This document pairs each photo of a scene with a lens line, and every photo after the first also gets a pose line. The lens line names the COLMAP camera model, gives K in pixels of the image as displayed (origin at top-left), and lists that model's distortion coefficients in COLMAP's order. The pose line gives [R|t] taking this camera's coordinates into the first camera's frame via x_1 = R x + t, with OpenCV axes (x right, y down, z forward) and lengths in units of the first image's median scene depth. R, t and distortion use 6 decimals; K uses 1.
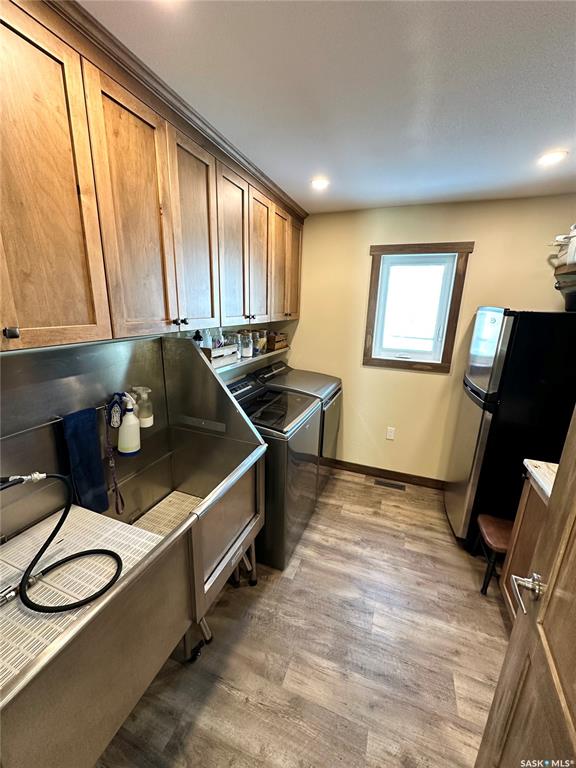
lens RADIAL K [[308.3, 0, 287.6], [0, 308.3, 384.8], [0, 0, 1]] dist [-0.003798, 0.000847]
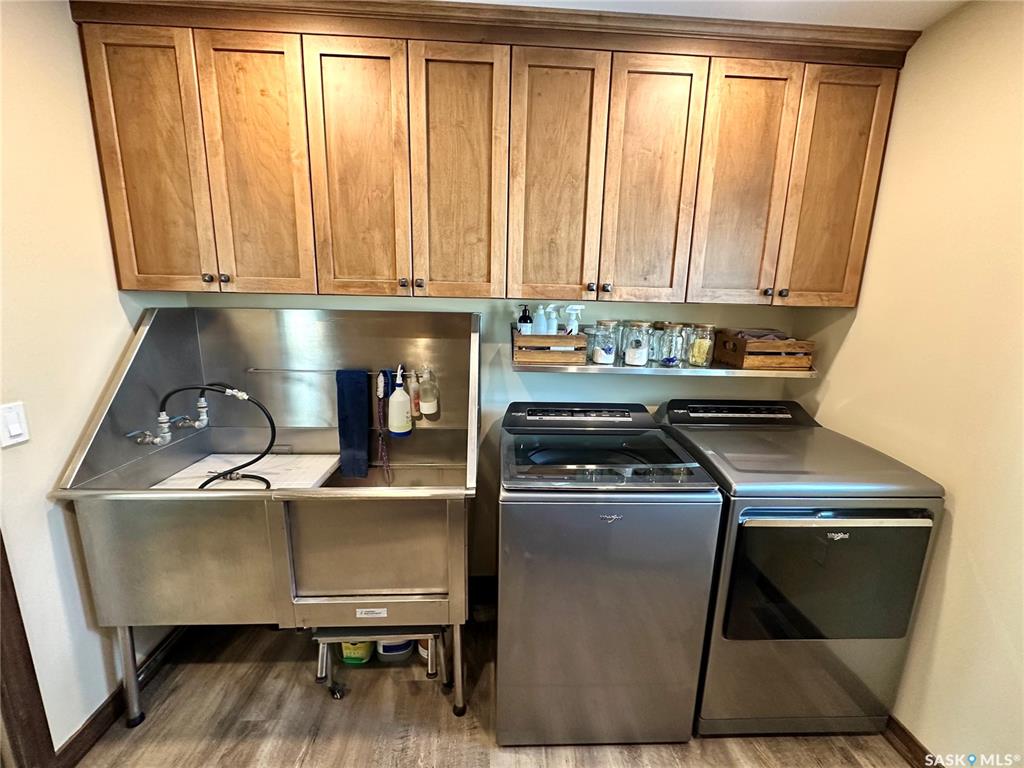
lens RADIAL K [[411.1, 0, 512.6], [0, 411.1, 383.1], [0, 0, 1]] dist [-0.003798, 0.000847]
pose [[0.403578, 0.162178, -0.900457, 0.889395], [-0.246076, 0.967142, 0.063899, -0.103269], [0.881233, 0.195793, 0.430225, 0.973255]]
